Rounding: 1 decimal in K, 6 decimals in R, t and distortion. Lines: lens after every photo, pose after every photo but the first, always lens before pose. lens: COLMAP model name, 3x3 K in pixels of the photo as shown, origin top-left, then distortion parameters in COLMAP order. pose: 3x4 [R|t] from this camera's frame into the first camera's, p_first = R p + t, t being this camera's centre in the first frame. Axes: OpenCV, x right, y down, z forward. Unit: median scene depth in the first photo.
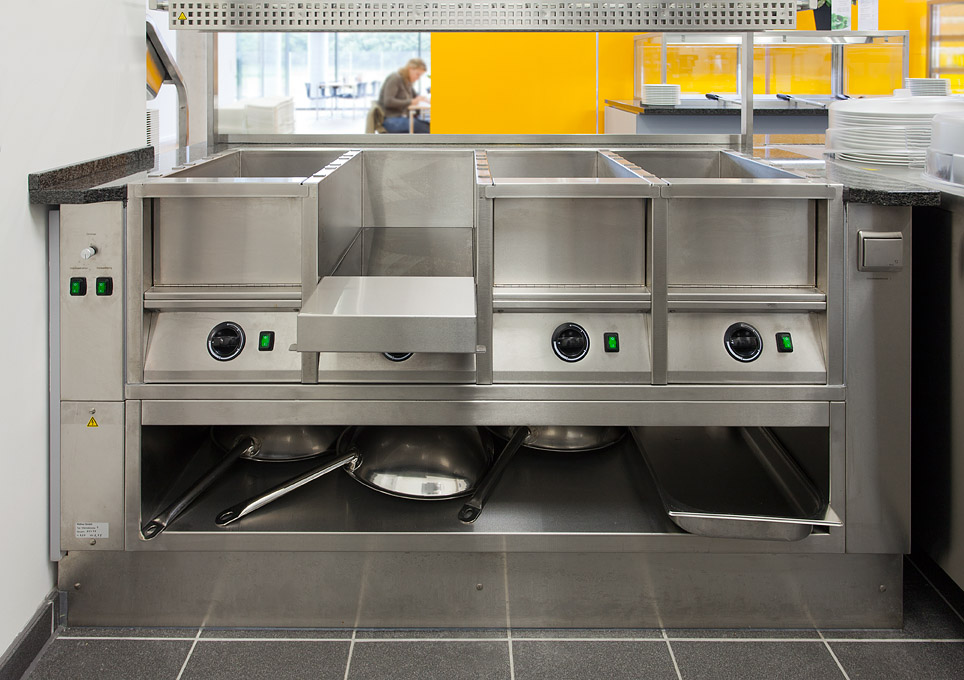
lens RADIAL K [[606.1, 0, 479.3], [0, 606.1, 158.4], [0, 0, 1]] dist [-0.001559, 0.002680]
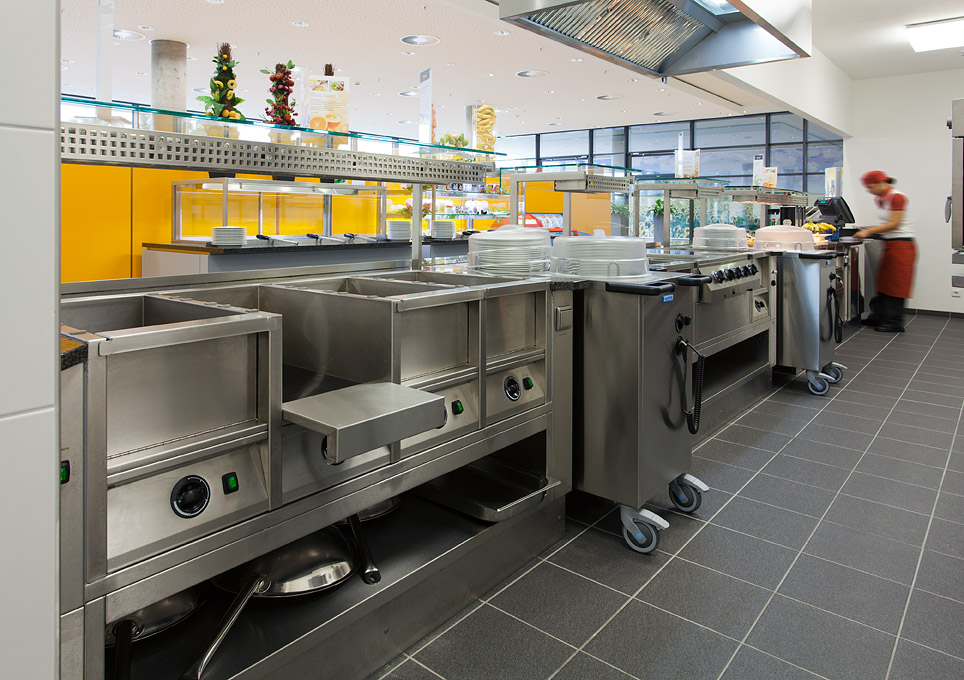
lens RADIAL K [[630.6, 0, 482.0], [0, 630.6, 340.0], [0, 0, 1]] dist [0.001960, 0.000854]
pose [[0.639468, -0.145721, 0.754881, -0.559721], [0.100673, 0.989290, 0.105690, -0.000332], [-0.762198, 0.008411, 0.647290, 0.004245]]
